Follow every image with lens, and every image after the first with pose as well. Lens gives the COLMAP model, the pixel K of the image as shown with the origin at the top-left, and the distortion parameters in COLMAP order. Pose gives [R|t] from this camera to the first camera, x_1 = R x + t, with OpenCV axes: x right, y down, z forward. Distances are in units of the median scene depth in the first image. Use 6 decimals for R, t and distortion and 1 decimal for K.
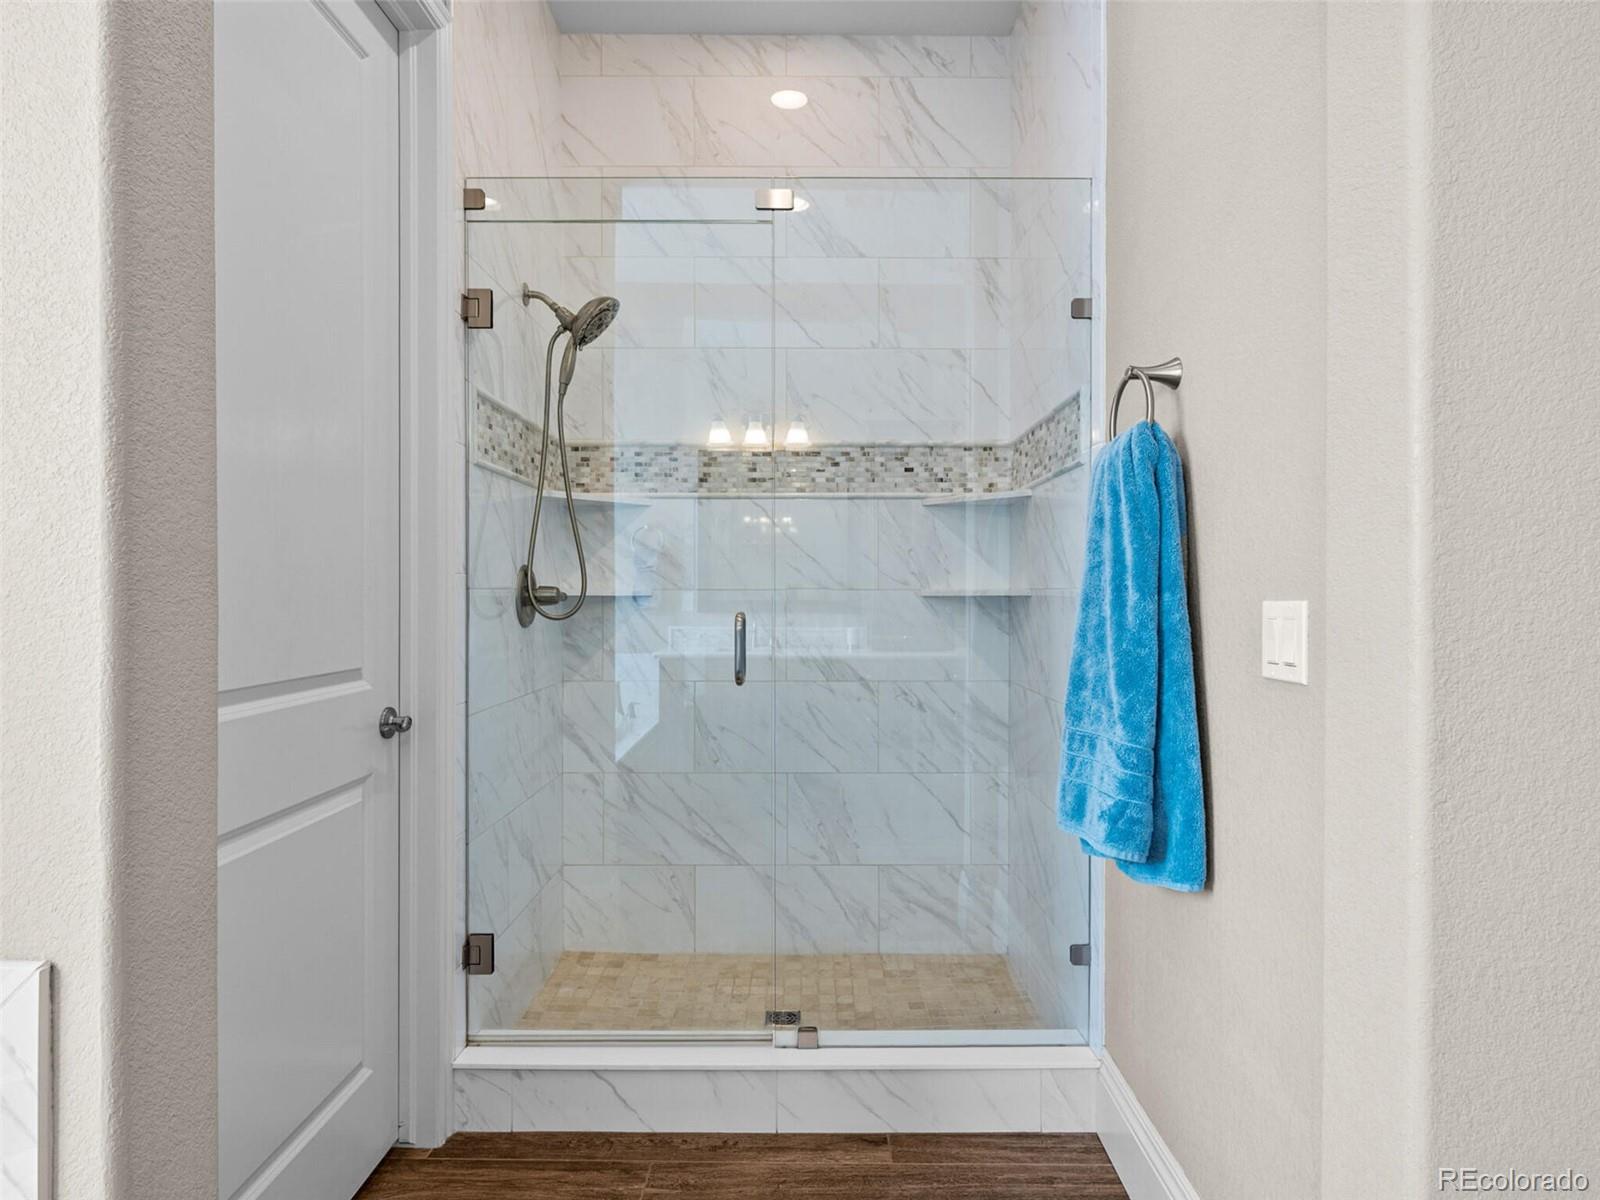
lens RADIAL K [[934.5, 0, 816.5], [0, 934.5, 579.0], [0, 0, 1]] dist [0.011594, -0.008306]
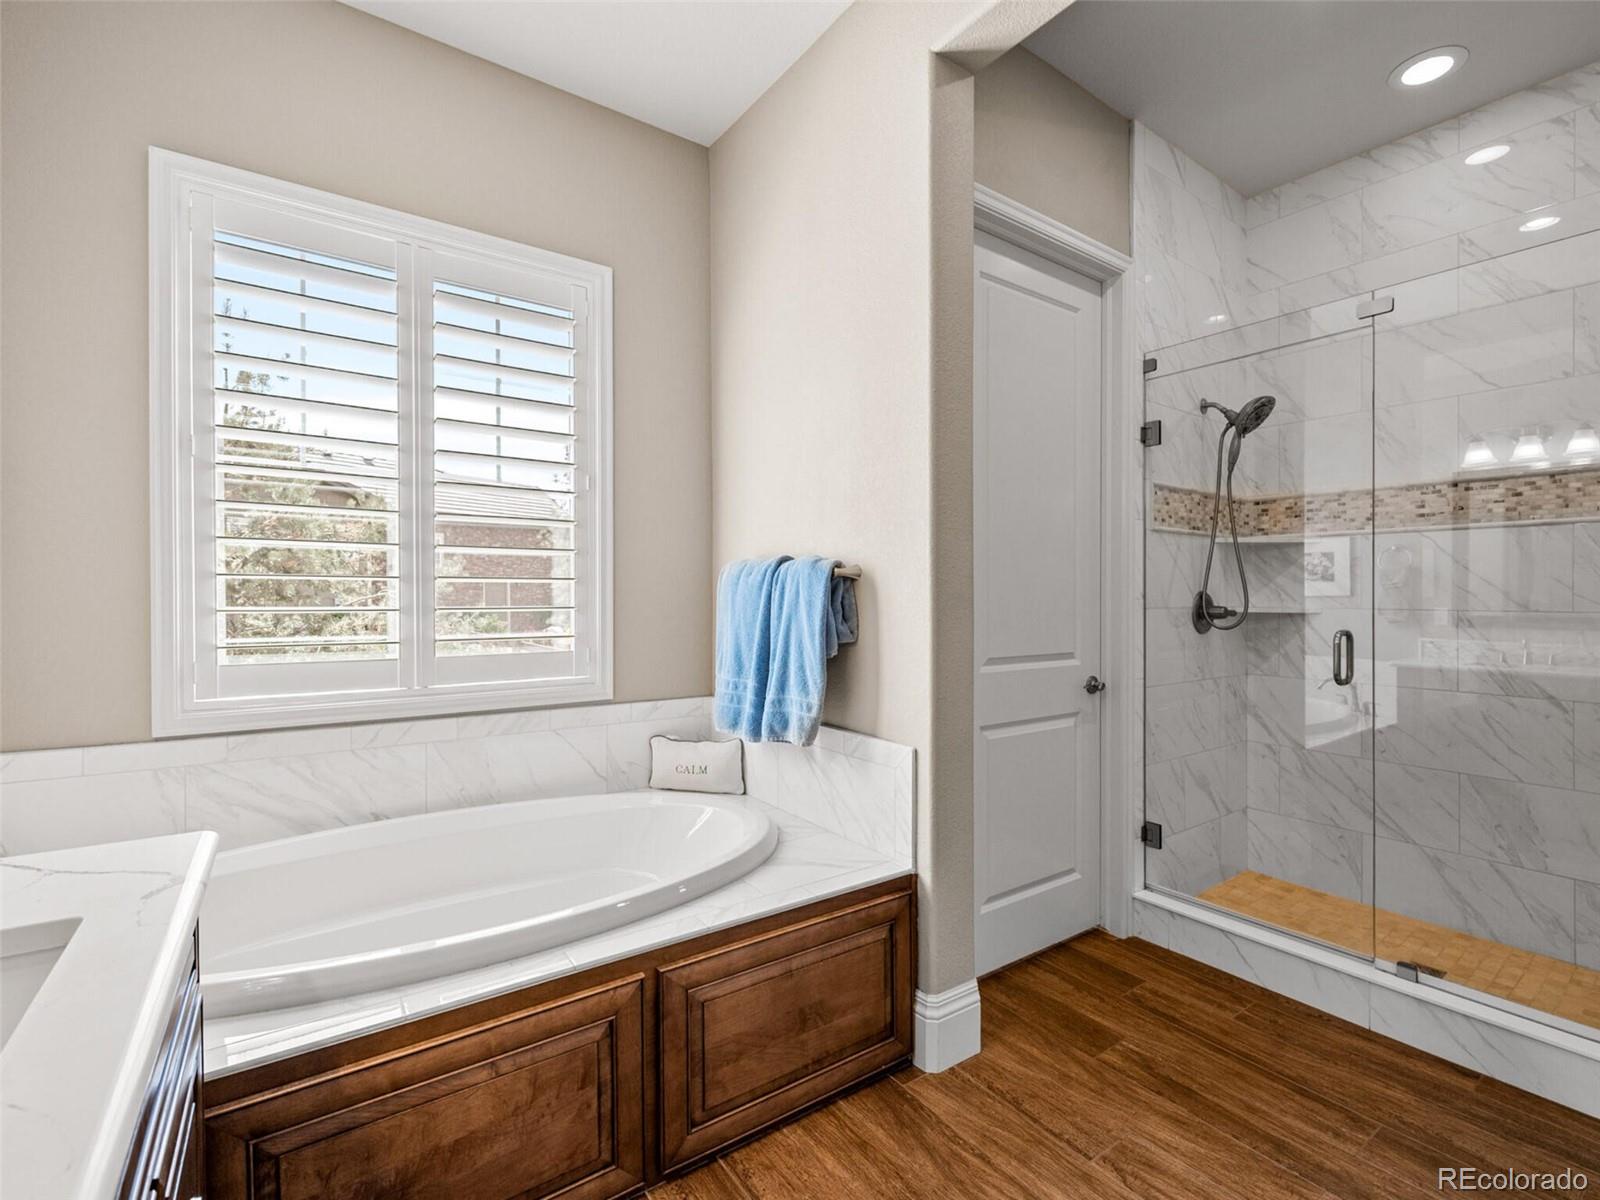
lens RADIAL K [[725.0, 0, 799.6], [0, 725.0, 601.8], [0, 0, 1]] dist [-0.011843, -0.000086]
pose [[0.584708, 0.008592, -0.811198, 0.213081], [0.006110, 0.999869, 0.014995, -0.017183], [0.811221, -0.013724, 0.584579, -0.156161]]
